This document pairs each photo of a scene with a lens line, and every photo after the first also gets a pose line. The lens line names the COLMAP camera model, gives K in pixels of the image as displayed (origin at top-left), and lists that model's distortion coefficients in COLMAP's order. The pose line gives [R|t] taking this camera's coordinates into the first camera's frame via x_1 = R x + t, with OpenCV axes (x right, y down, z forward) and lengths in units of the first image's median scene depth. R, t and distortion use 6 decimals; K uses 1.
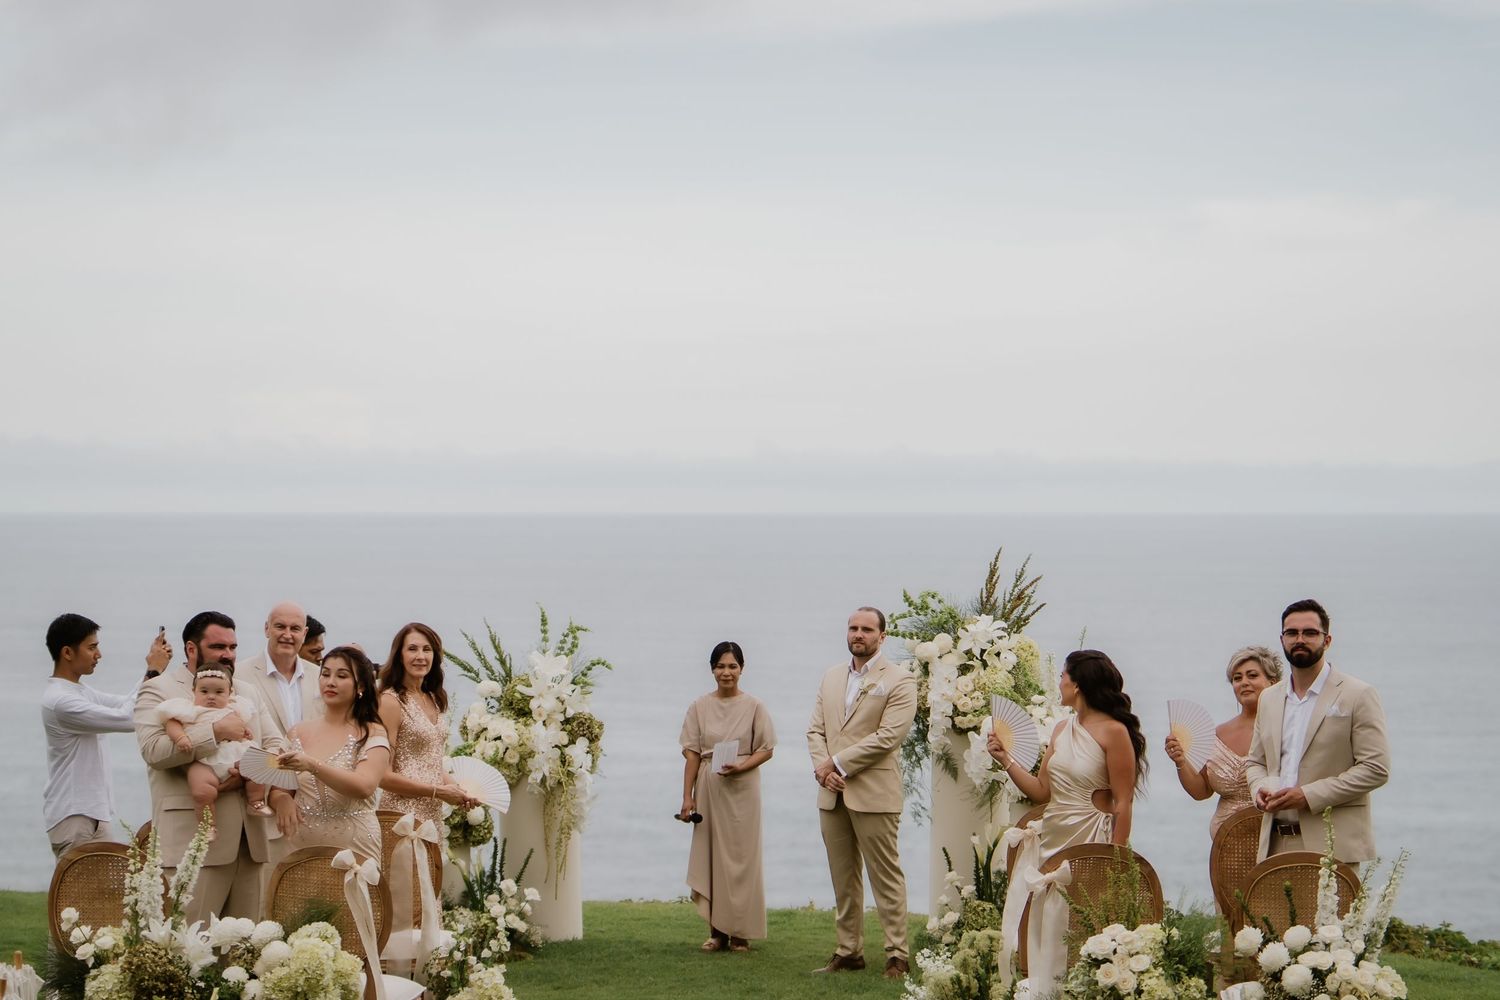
lens RADIAL K [[3311.2, 0, 751.8], [0, 3311.2, 585.3], [0, 0, 1]] dist [0.165553, 0.114057]
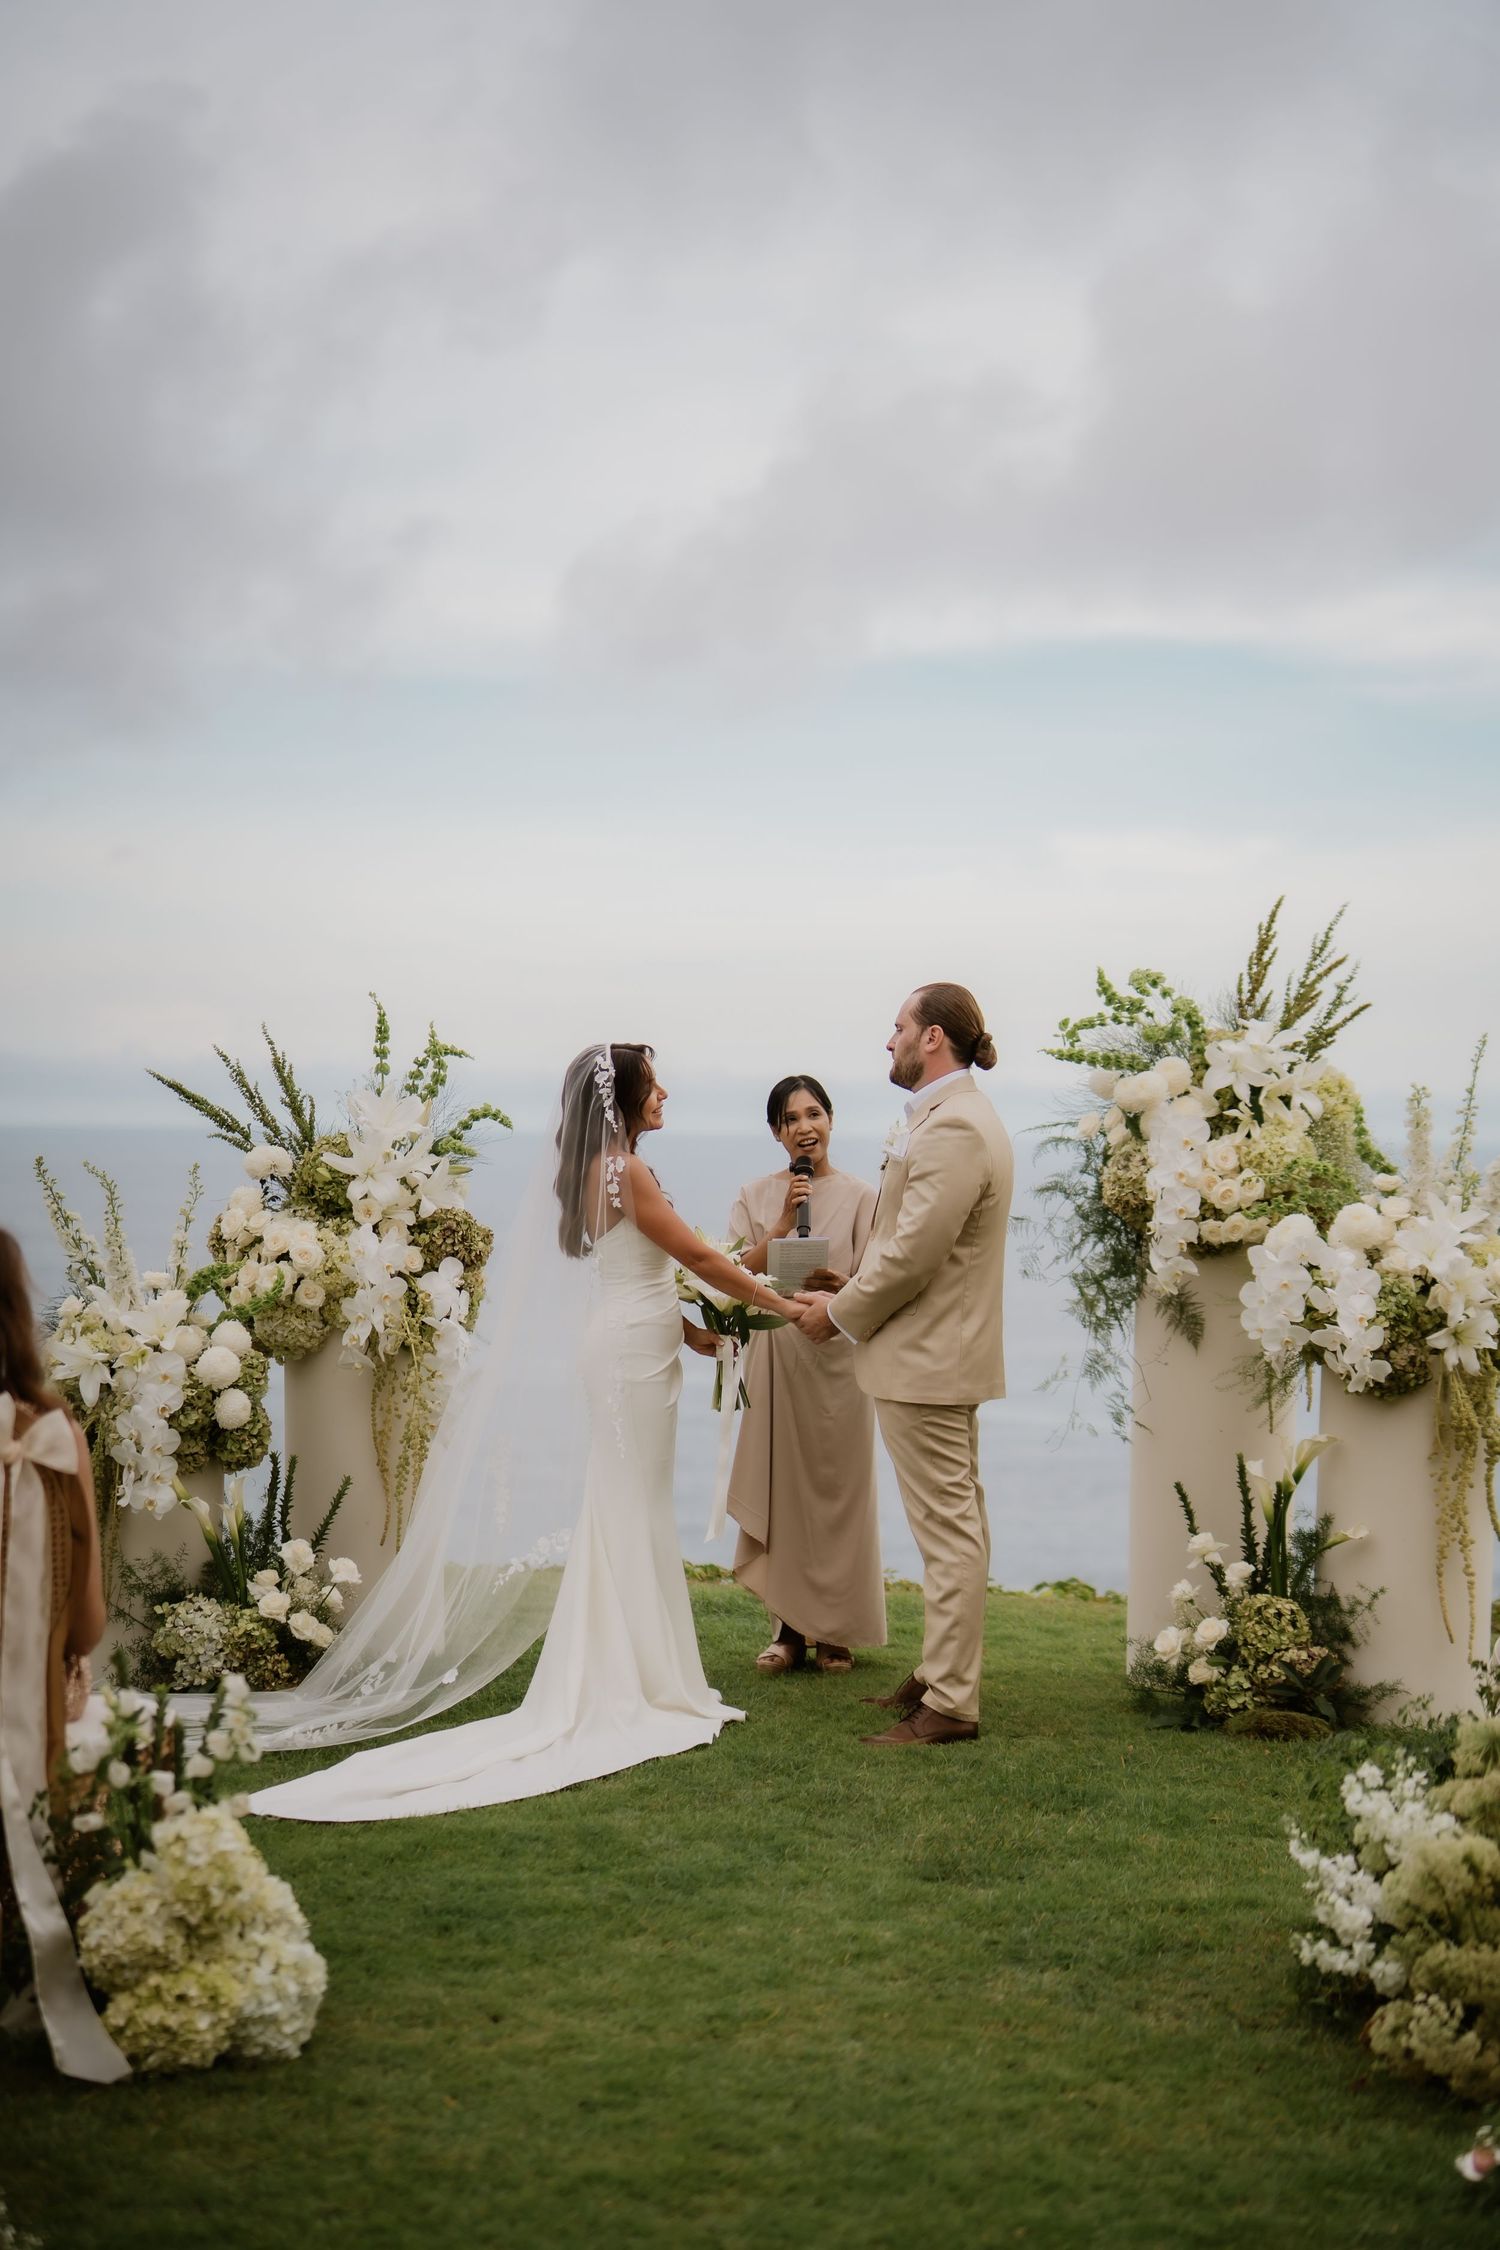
lens RADIAL K [[3242.9, 0, 761.0], [0, 3242.9, 1134.6], [0, 0, 1]] dist [0.171745, -0.587285]
pose [[0.998711, 0.013541, 0.048924, -0.028560], [-0.012531, 0.999703, -0.020883, 0.037079], [-0.049192, 0.020243, 0.998584, 0.504357]]
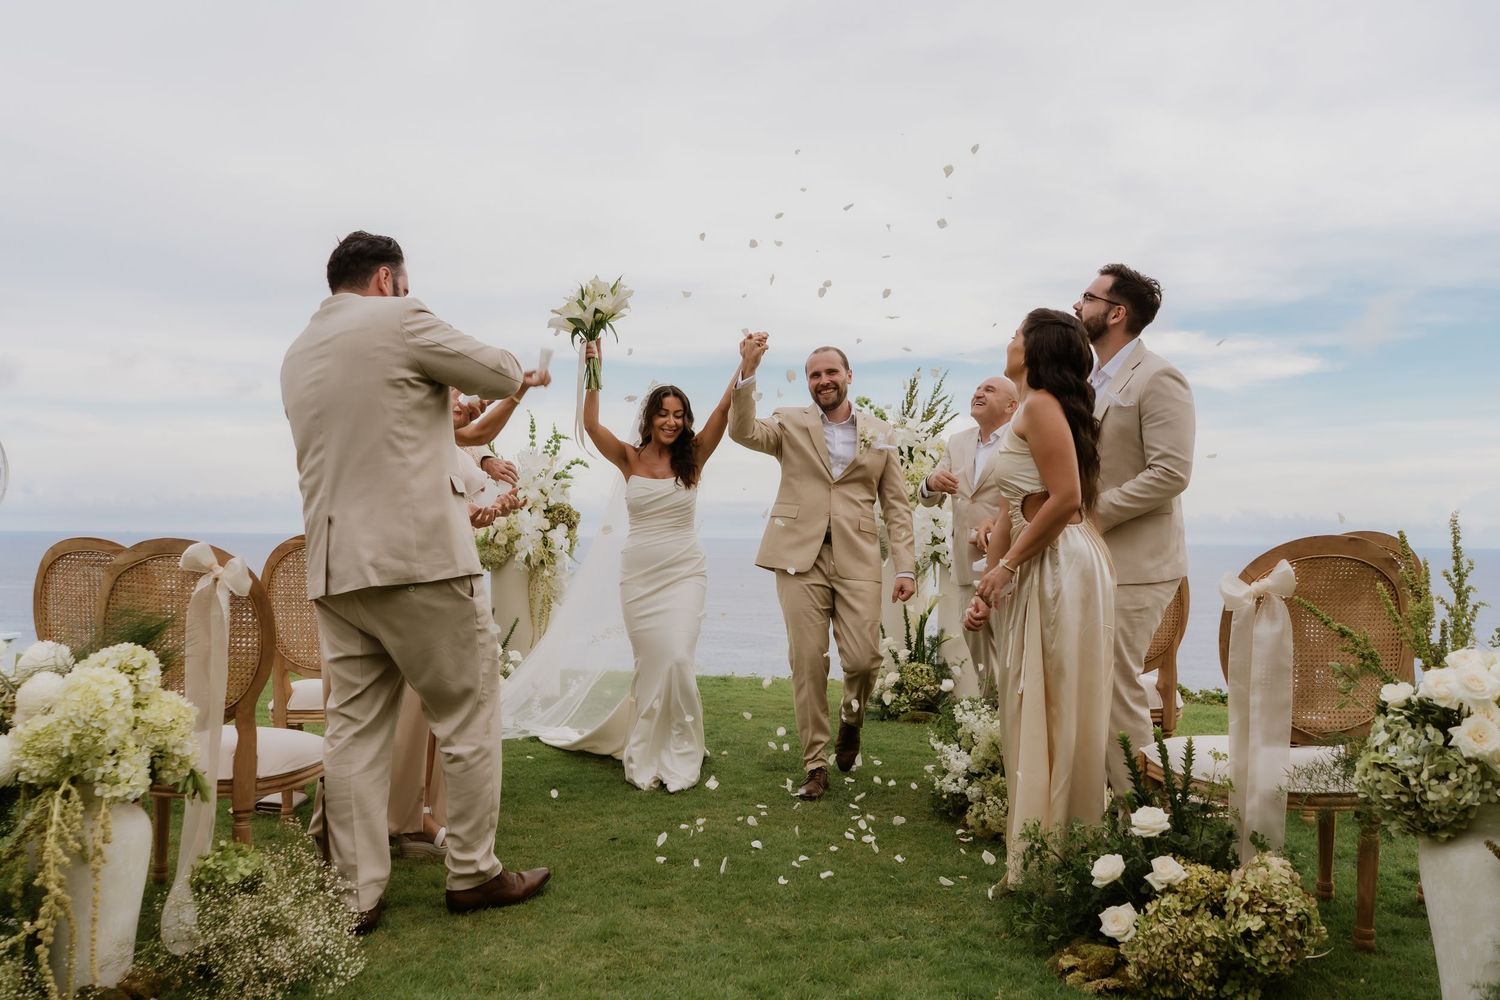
lens RADIAL K [[1336.2, 0, 710.1], [0, 1336.2, 504.5], [0, 0, 1]] dist [-0.013110, -0.005920]
pose [[0.998418, 0.013691, 0.054538, -0.025015], [-0.011156, 0.998855, -0.046520, 0.061041], [-0.055113, 0.045838, 0.997427, 0.530894]]
